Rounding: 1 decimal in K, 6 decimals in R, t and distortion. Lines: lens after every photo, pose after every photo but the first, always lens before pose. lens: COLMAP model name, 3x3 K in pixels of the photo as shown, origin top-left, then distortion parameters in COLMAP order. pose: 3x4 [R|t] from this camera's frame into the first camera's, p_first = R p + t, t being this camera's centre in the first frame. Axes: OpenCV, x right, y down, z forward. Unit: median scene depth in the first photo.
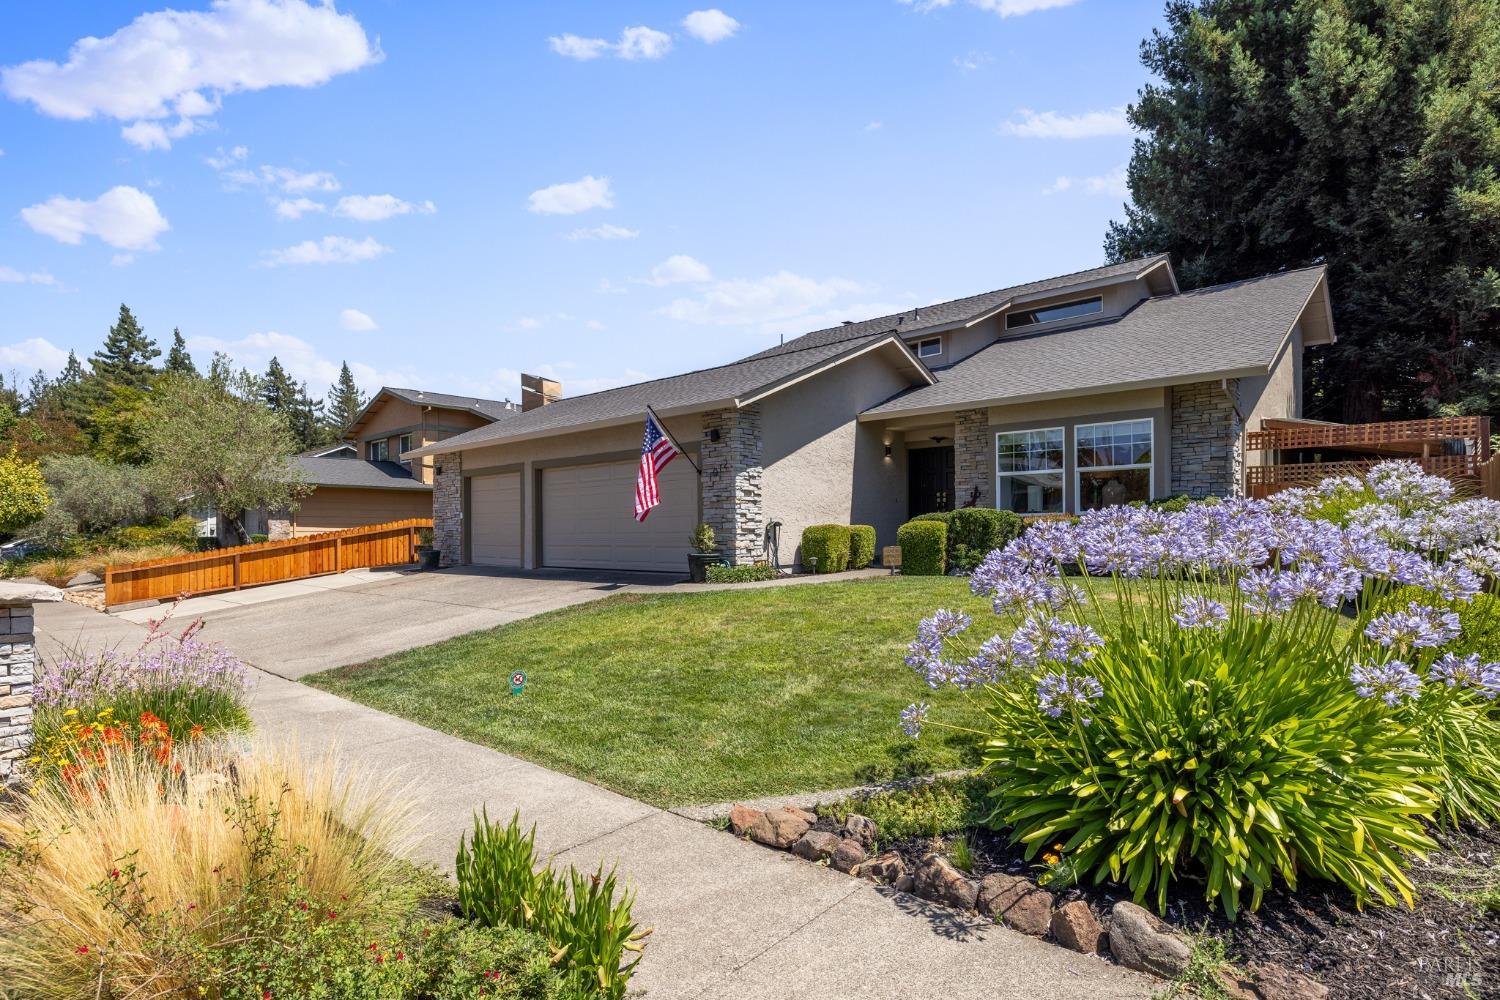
lens RADIAL K [[772.9, 0, 752.8], [0, 772.9, 531.7], [0, 0, 1]] dist [-0.003170, -0.001084]
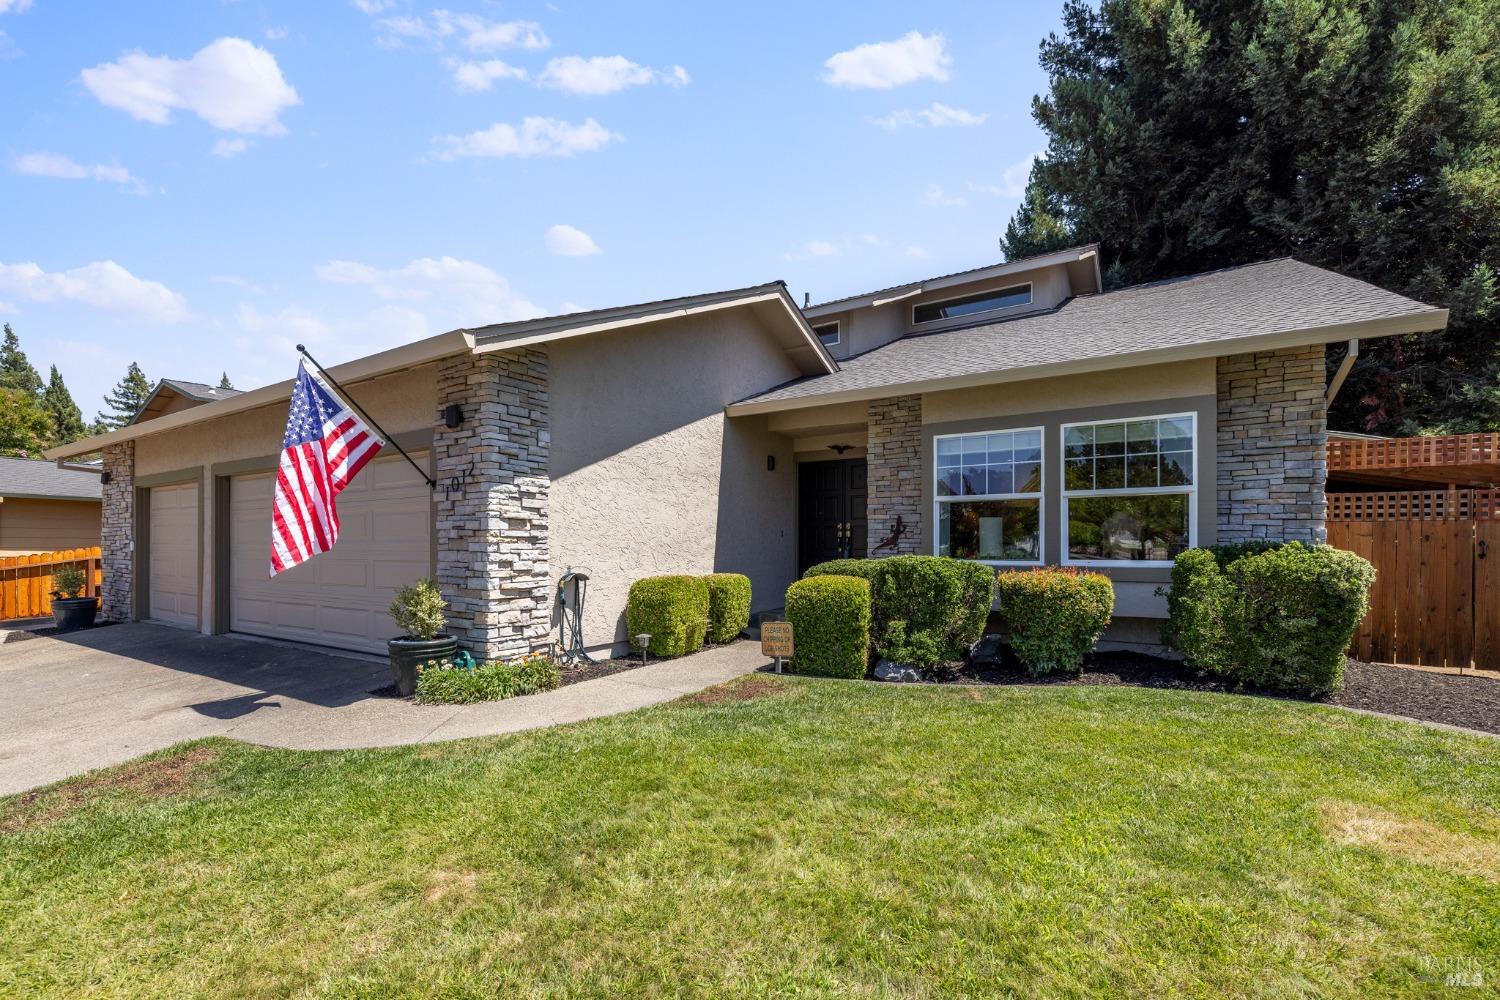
lens RADIAL K [[650.5, 0, 782.3], [0, 650.5, 498.0], [0, 0, 1]] dist [-0.001157, -0.000322]
pose [[0.981383, 0.021352, 0.190872, 0.080681], [-0.006912, 0.997084, -0.076002, -0.031124], [-0.191938, 0.073268, 0.978668, 0.465304]]
